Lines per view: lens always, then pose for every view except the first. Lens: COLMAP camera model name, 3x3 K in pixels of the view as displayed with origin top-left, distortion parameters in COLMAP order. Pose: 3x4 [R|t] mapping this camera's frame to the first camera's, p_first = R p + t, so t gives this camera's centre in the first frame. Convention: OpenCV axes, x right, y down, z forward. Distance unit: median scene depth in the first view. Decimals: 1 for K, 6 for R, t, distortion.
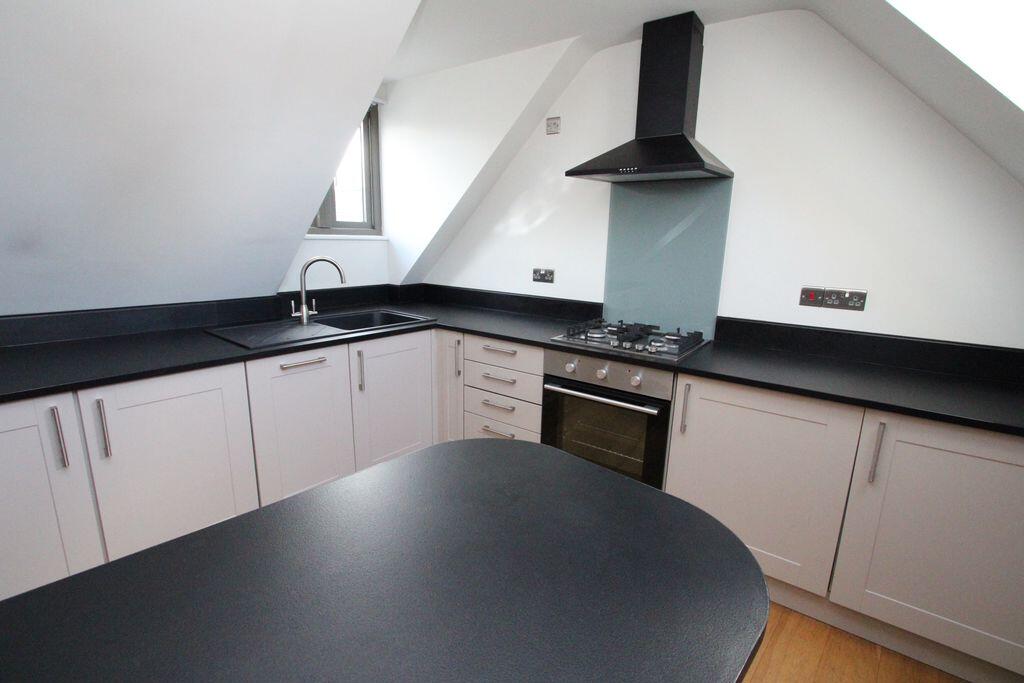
lens RADIAL K [[501.0, 0, 511.3], [0, 501.0, 342.6], [0, 0, 1]] dist [-0.002378, -0.000066]
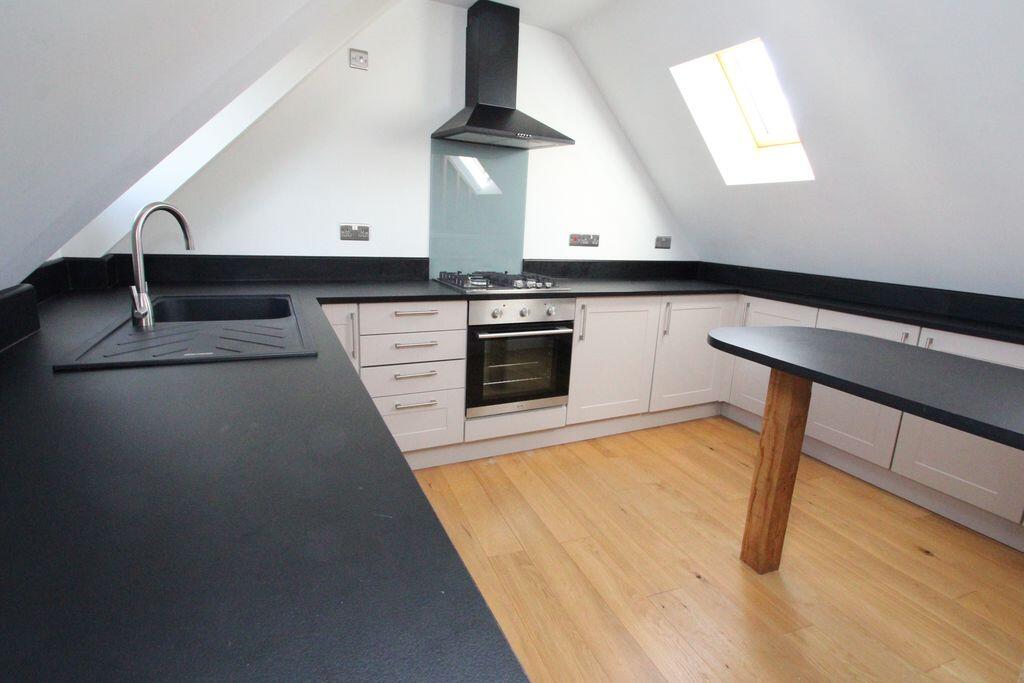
lens RADIAL K [[501.0, 0, 510.3], [0, 501.0, 339.4], [0, 0, 1]] dist [-0.002378, -0.000066]
pose [[0.428161, -0.201553, 0.880940, -0.729803], [0.157642, 0.976523, 0.146803, -0.042858], [-0.889847, 0.076018, 0.449882, 0.433592]]
